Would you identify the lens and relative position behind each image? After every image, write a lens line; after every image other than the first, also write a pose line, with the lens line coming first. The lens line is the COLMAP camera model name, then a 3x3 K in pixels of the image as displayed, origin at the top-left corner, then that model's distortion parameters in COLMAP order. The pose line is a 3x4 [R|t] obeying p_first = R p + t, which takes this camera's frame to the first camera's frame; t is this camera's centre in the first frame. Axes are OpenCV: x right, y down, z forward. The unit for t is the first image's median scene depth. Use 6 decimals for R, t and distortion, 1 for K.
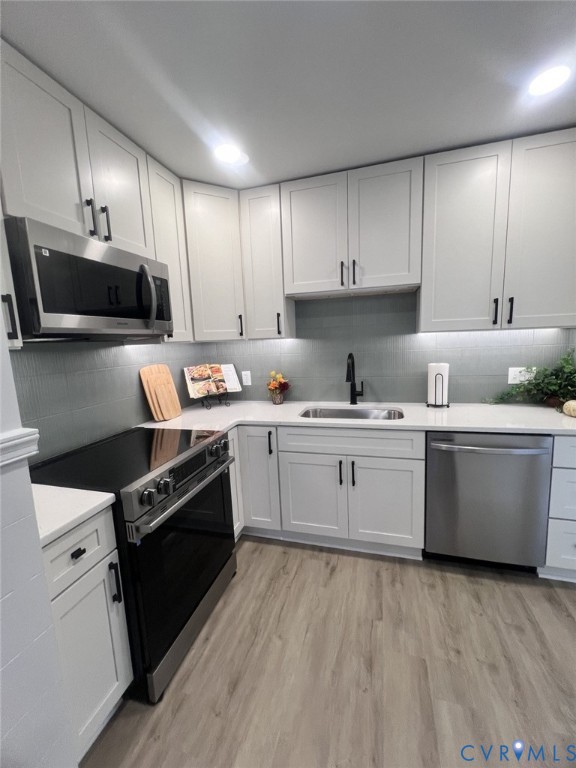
lens RADIAL K [[310.6, 0, 288.0], [0, 310.6, 384.0], [0, 0, 1]] dist [0.001099, 0.000134]
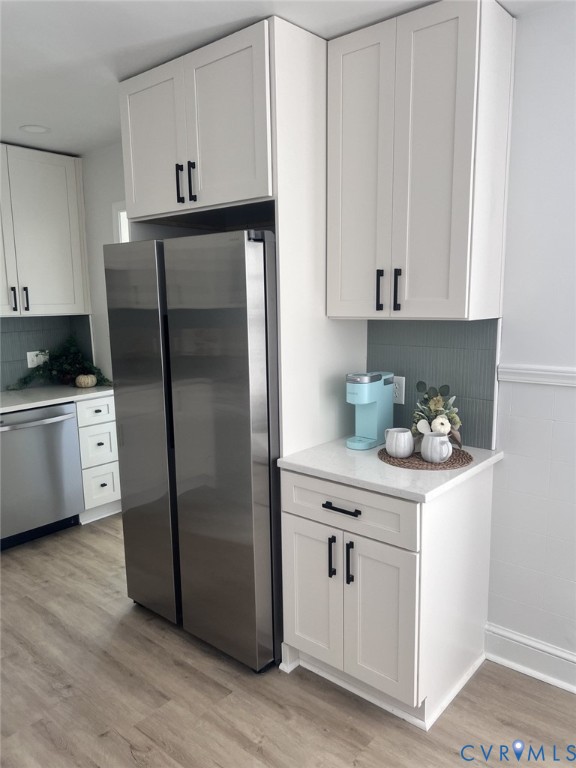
lens RADIAL K [[584.5, 0, 288.0], [0, 584.5, 384.0], [0, 0, 1]] dist [0.003583, 0.002797]
pose [[0.423151, -0.104058, 0.900064, -0.788987], [0.138576, 0.989129, 0.049205, 0.089656], [-0.895400, 0.103906, 0.432970, -0.697213]]
